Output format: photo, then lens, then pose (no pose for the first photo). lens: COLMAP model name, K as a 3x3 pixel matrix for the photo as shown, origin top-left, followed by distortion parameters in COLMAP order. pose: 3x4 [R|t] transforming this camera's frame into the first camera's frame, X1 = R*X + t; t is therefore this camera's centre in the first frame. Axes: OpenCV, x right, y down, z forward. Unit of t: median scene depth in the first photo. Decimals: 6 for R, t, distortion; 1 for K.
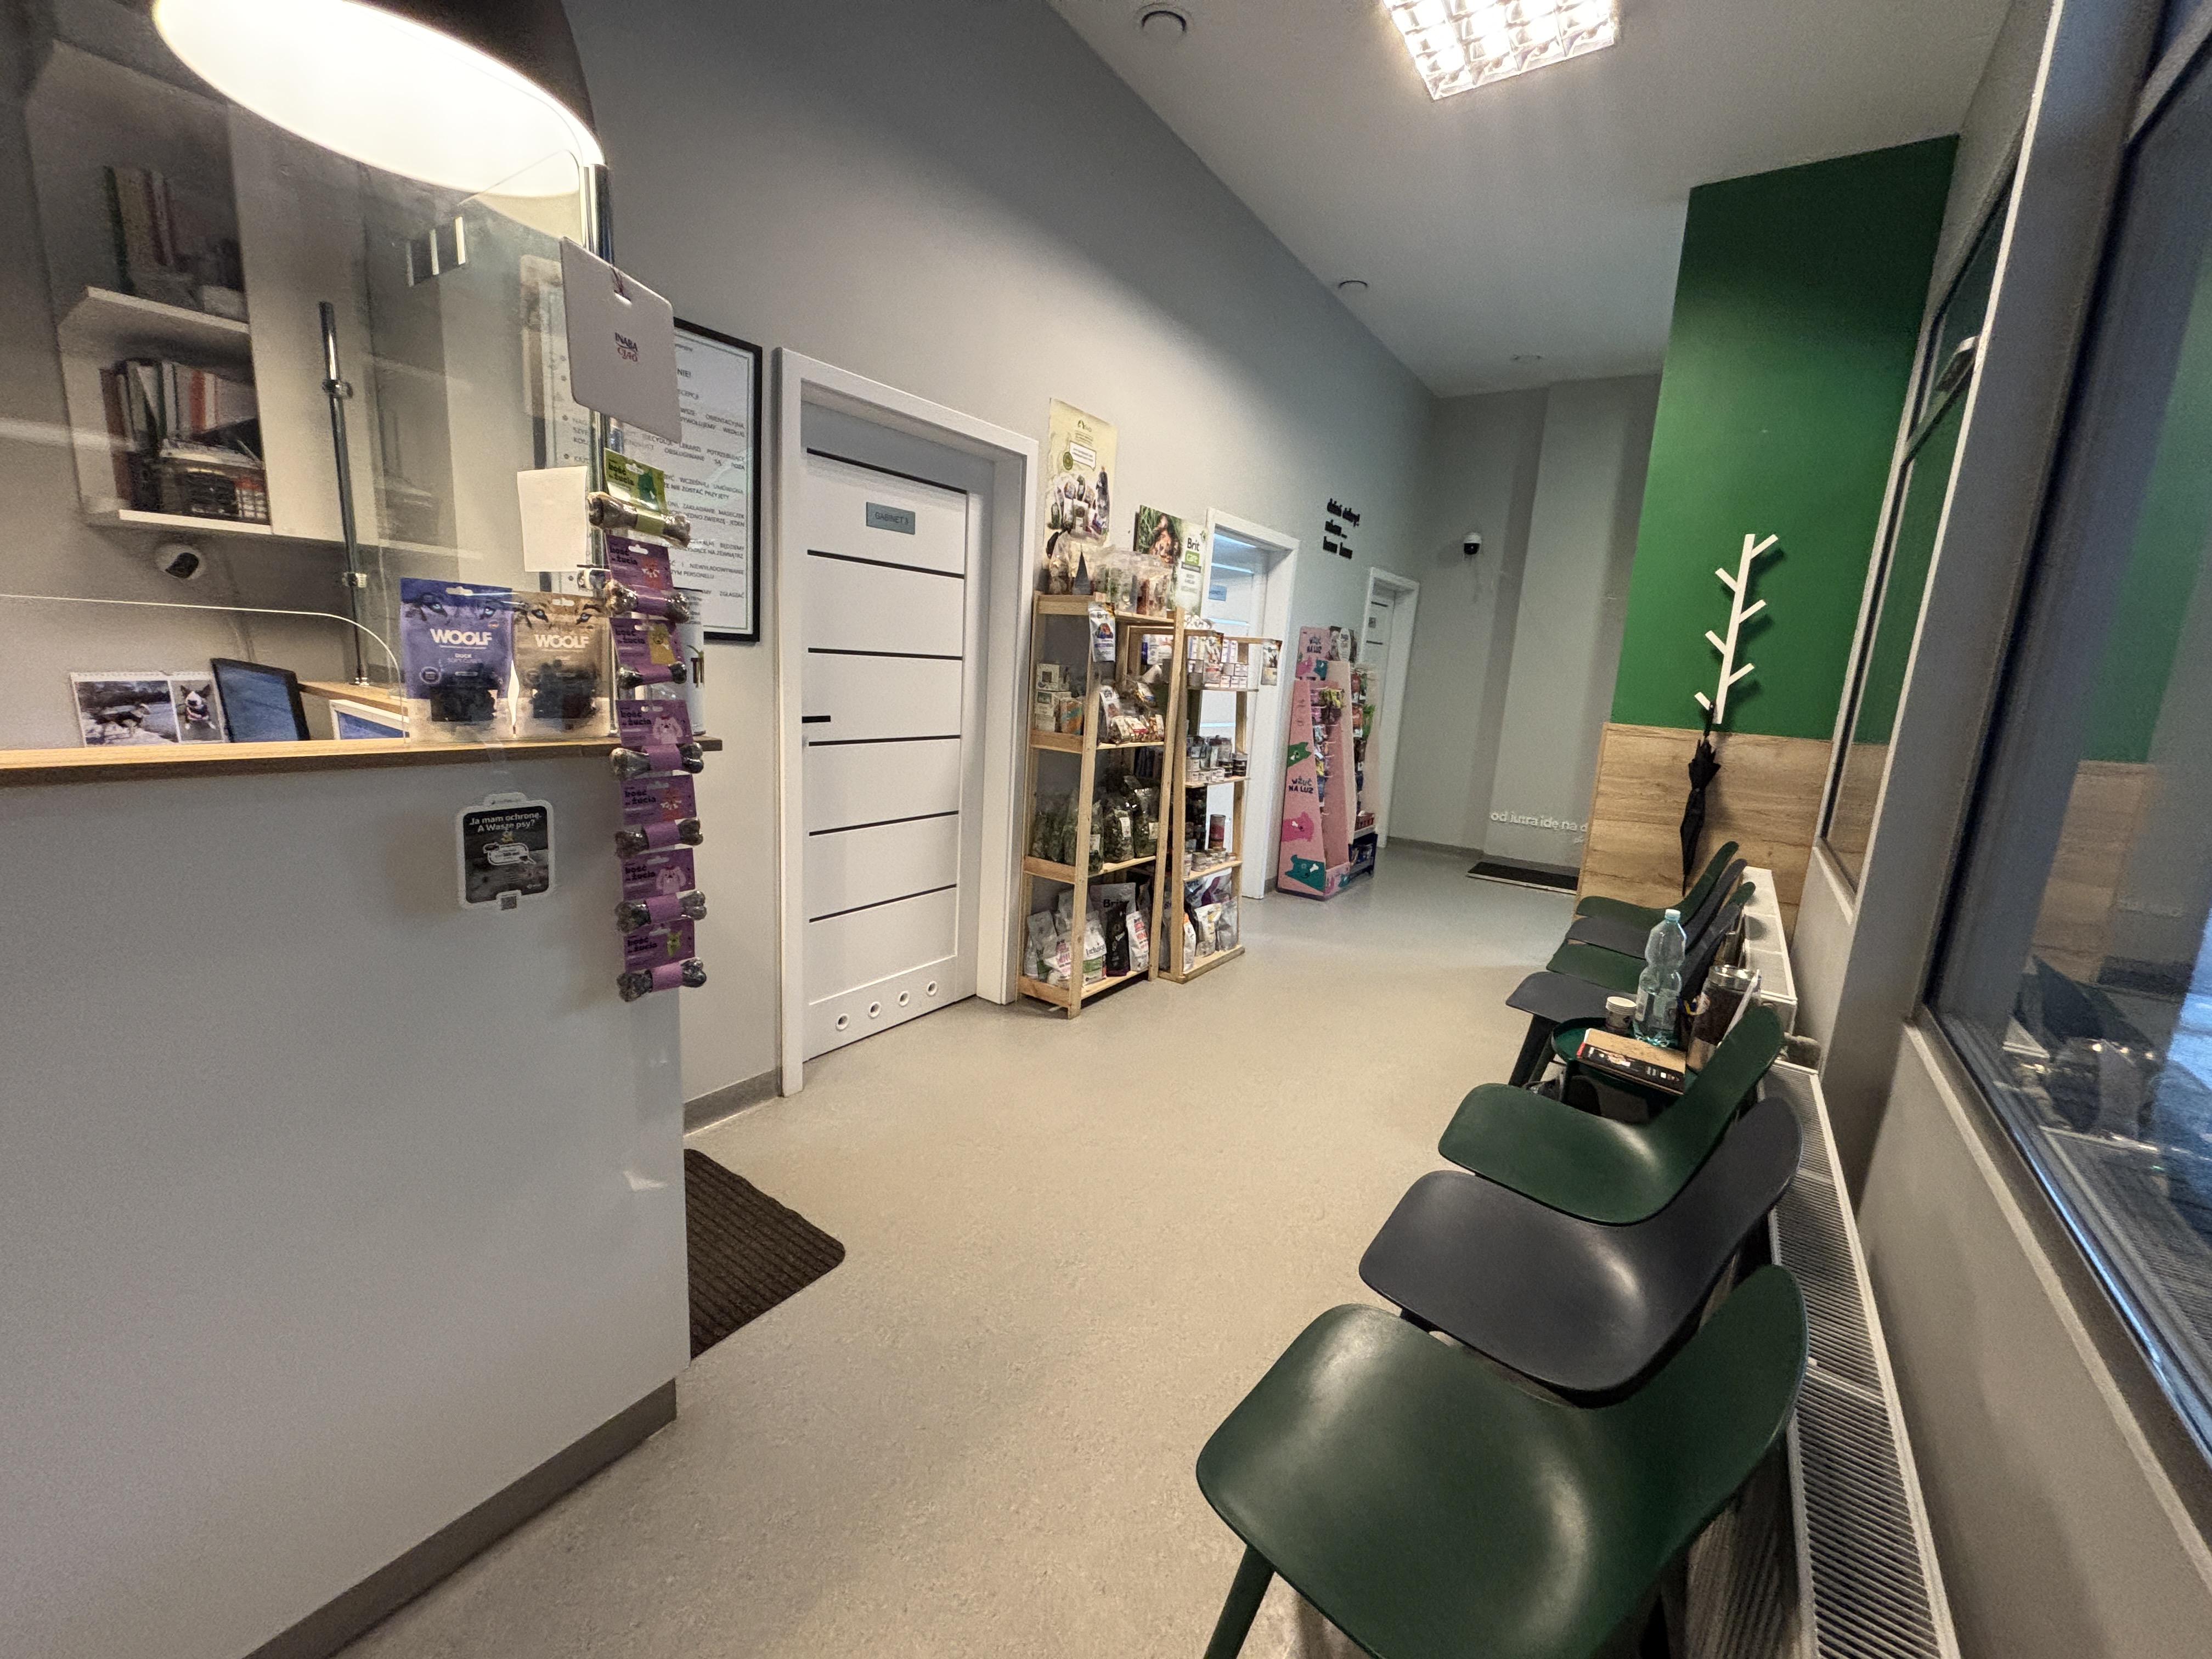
lens RADIAL K [[892.6, 0, 1122.2], [0, 892.6, 829.1], [0, 0, 1]] dist [-0.000469, 0.001930]
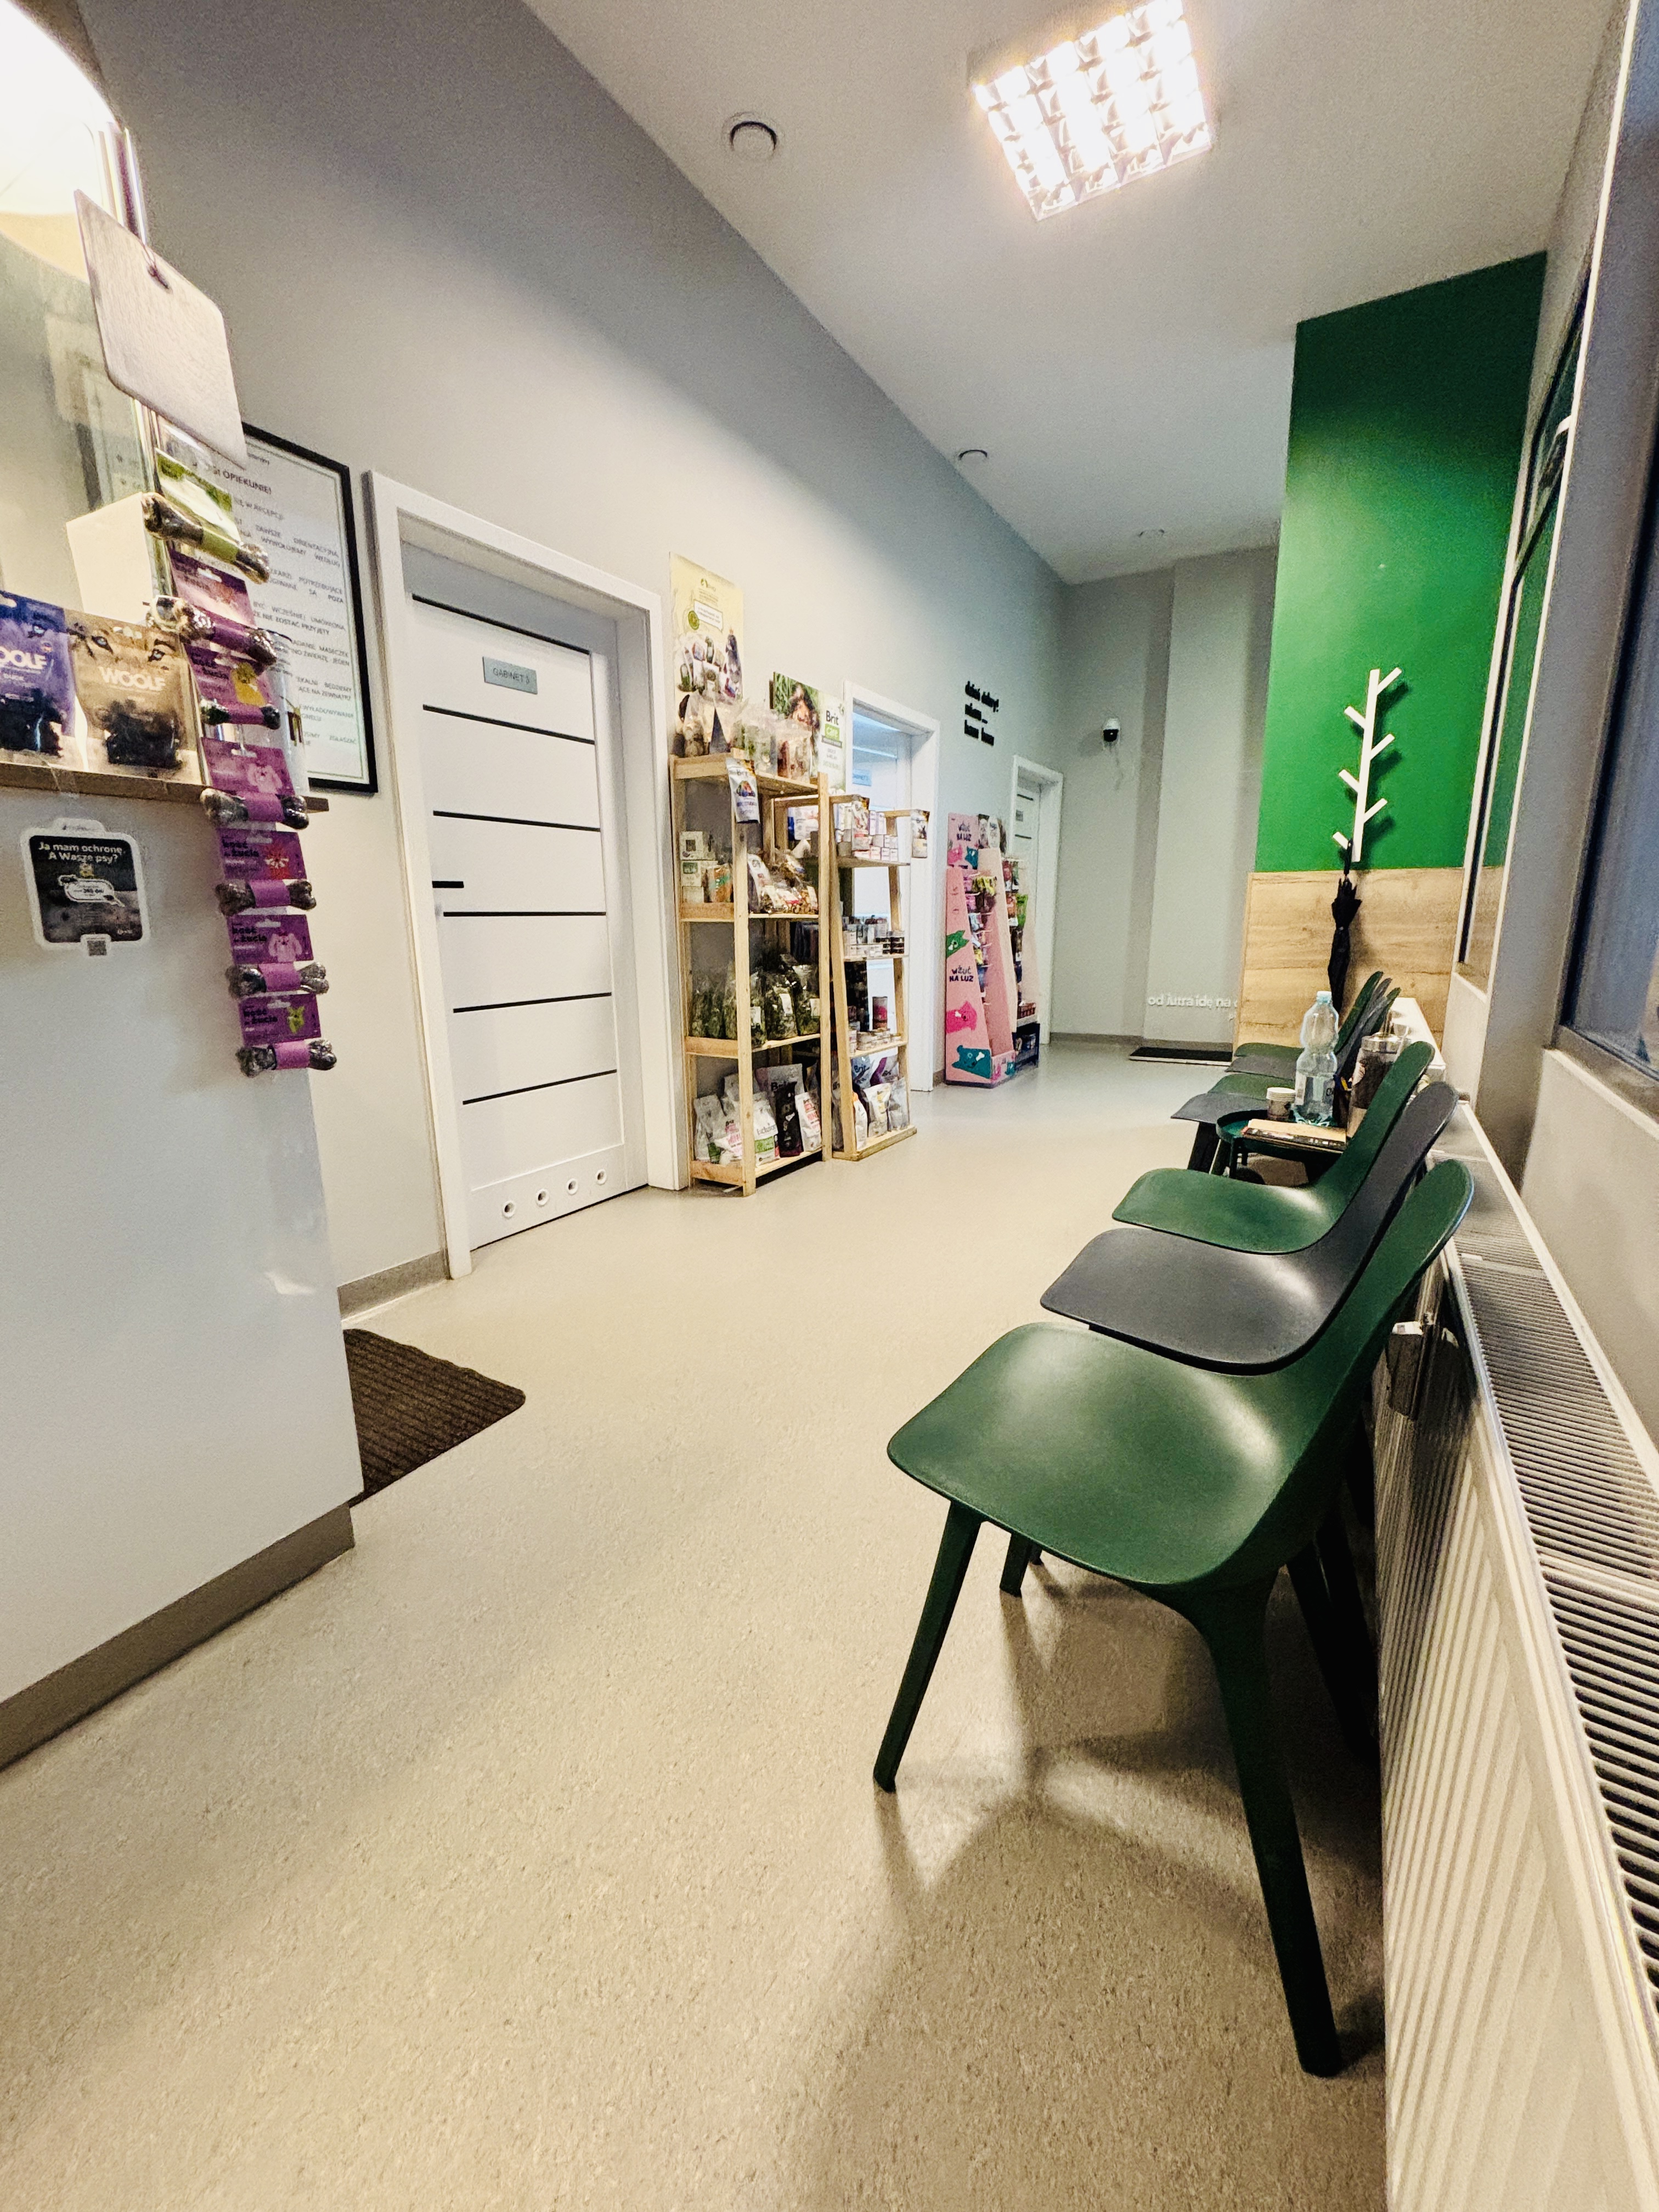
lens RADIAL K [[892.6, 0, 849.5], [0, 892.6, 1104.0], [0, 0, 1]] dist [-0.000469, 0.001930]
pose [[0.994618, -0.082712, 0.062393, 0.003547], [0.080947, 0.996258, 0.030304, 0.102968], [-0.064666, -0.025091, 0.997591, 0.012389]]
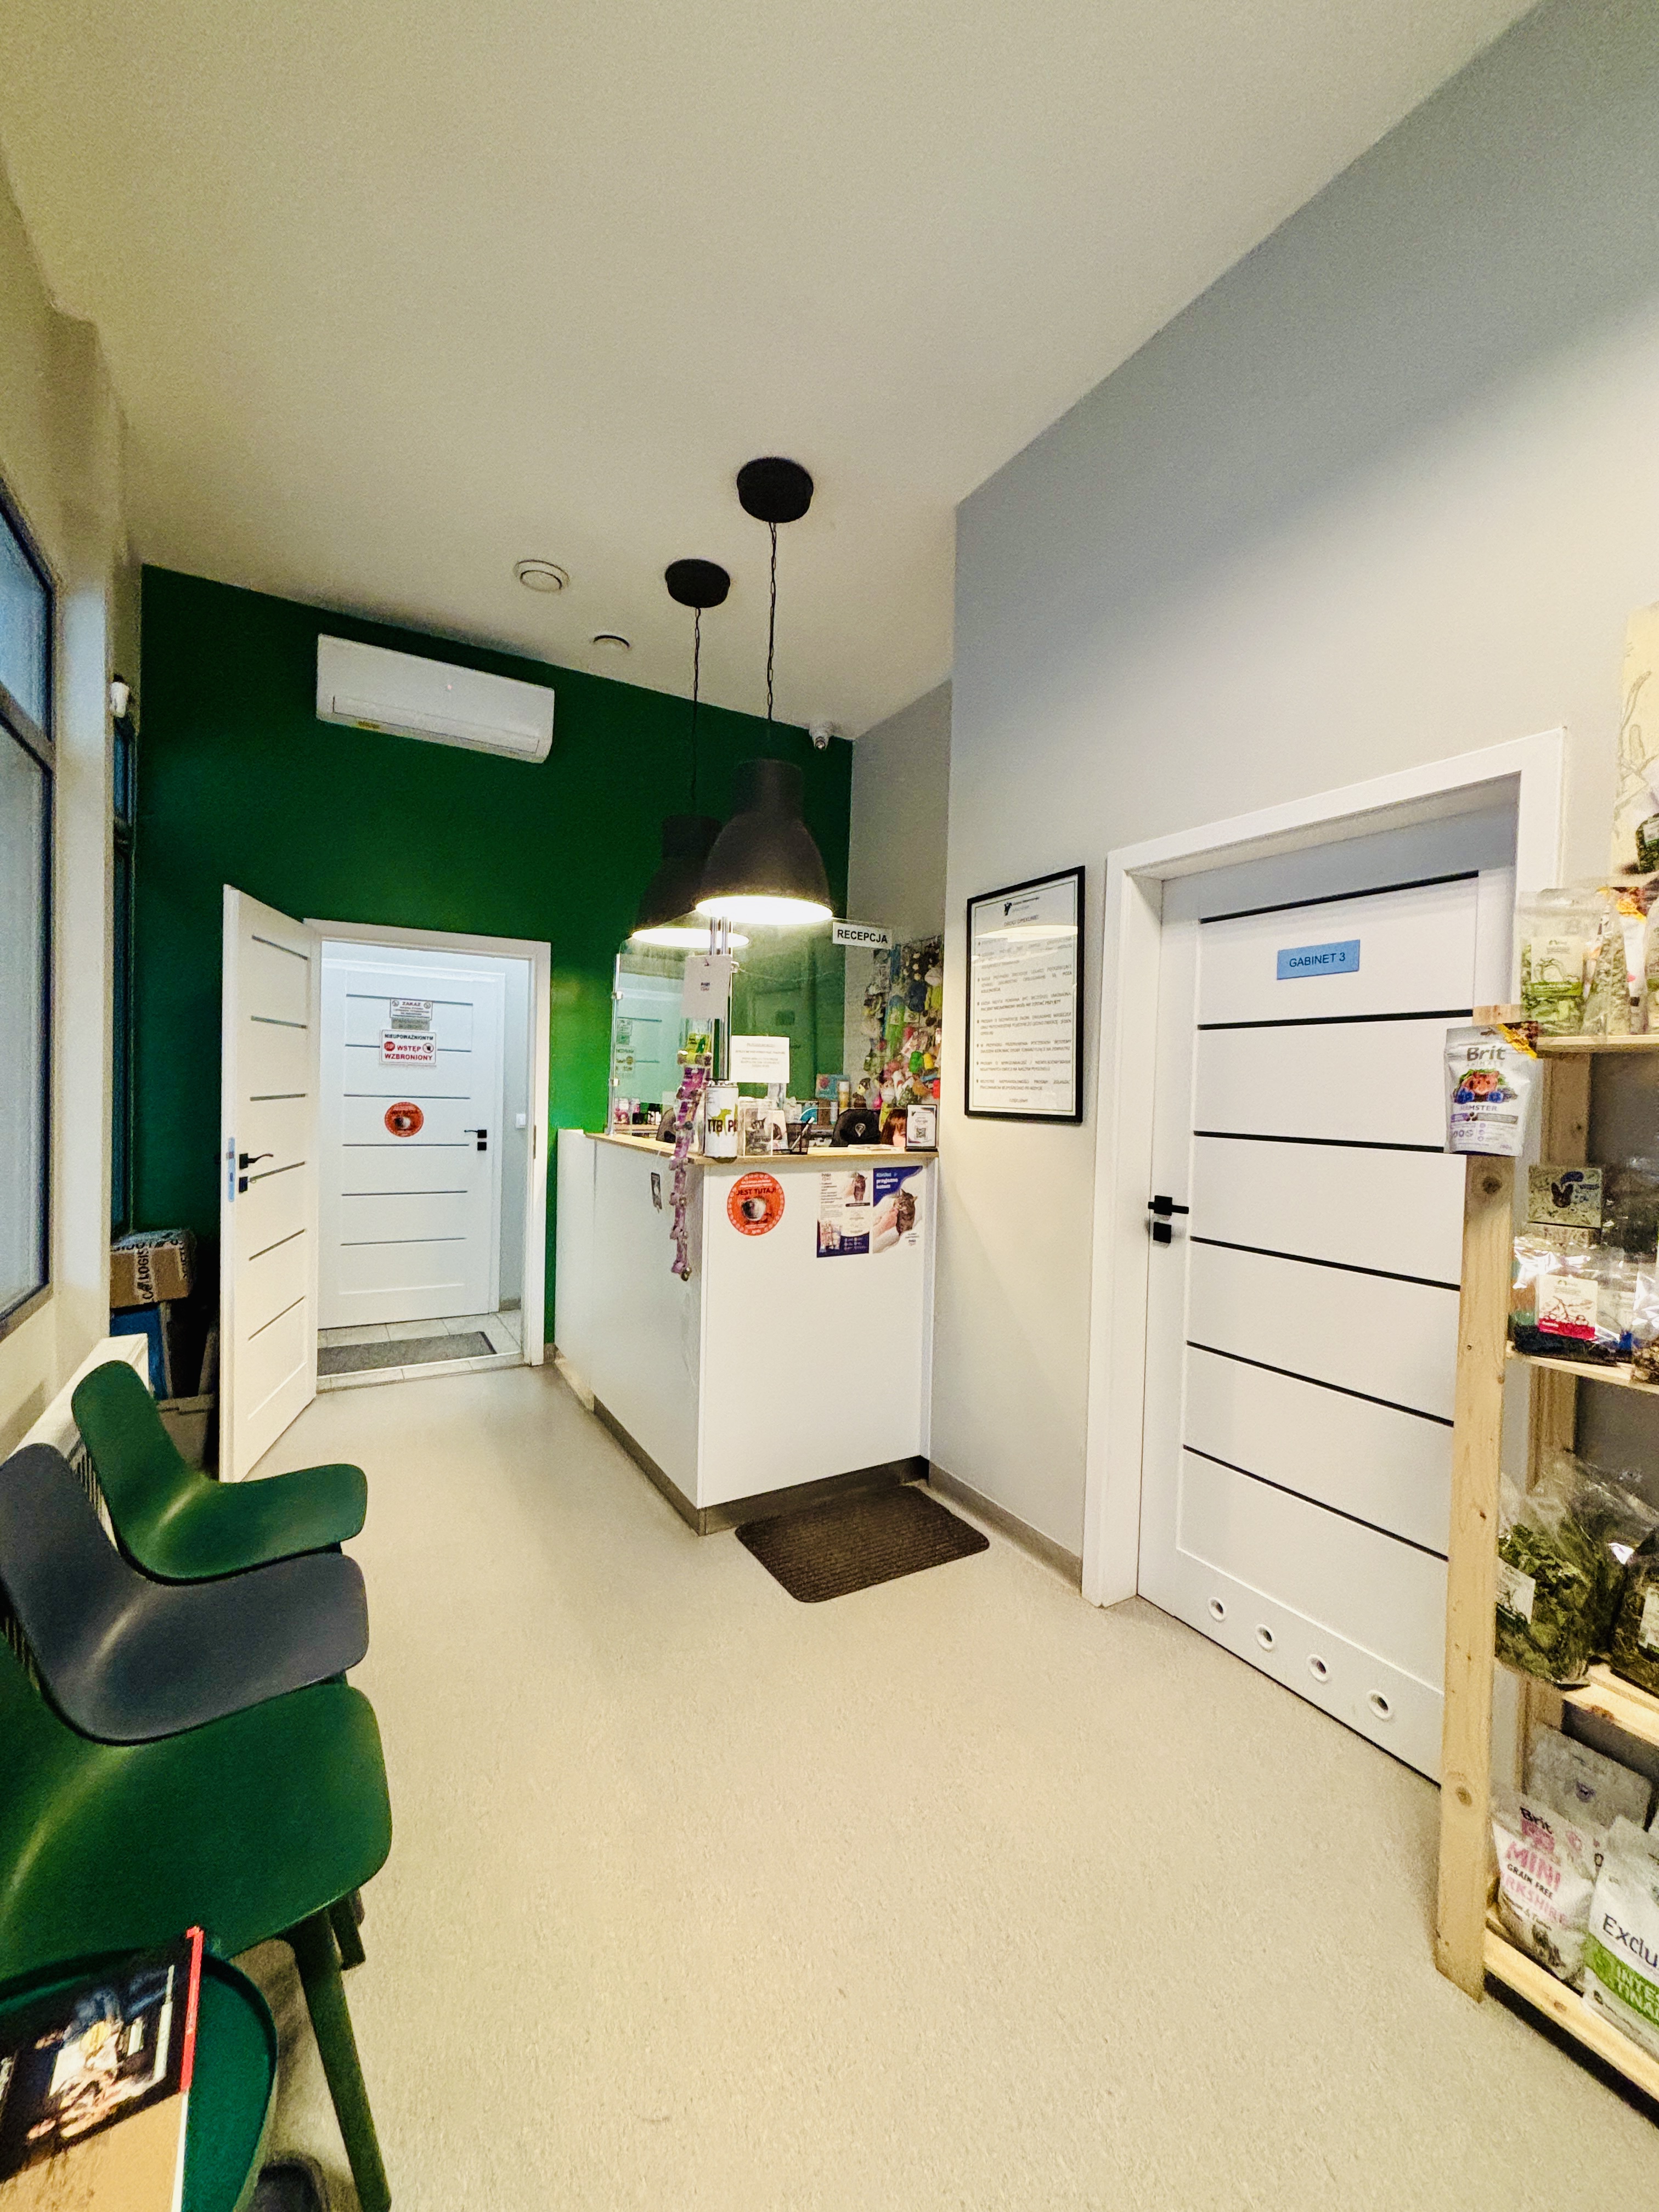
lens RADIAL K [[892.6, 0, 829.5], [0, 892.6, 1112.3], [0, 0, 1]] dist [-0.000469, 0.001930]
pose [[-0.424105, -0.044274, -0.904530, 0.543464], [-0.214107, 0.975390, 0.052646, -0.169256], [0.879939, 0.215994, -0.423147, 0.936287]]
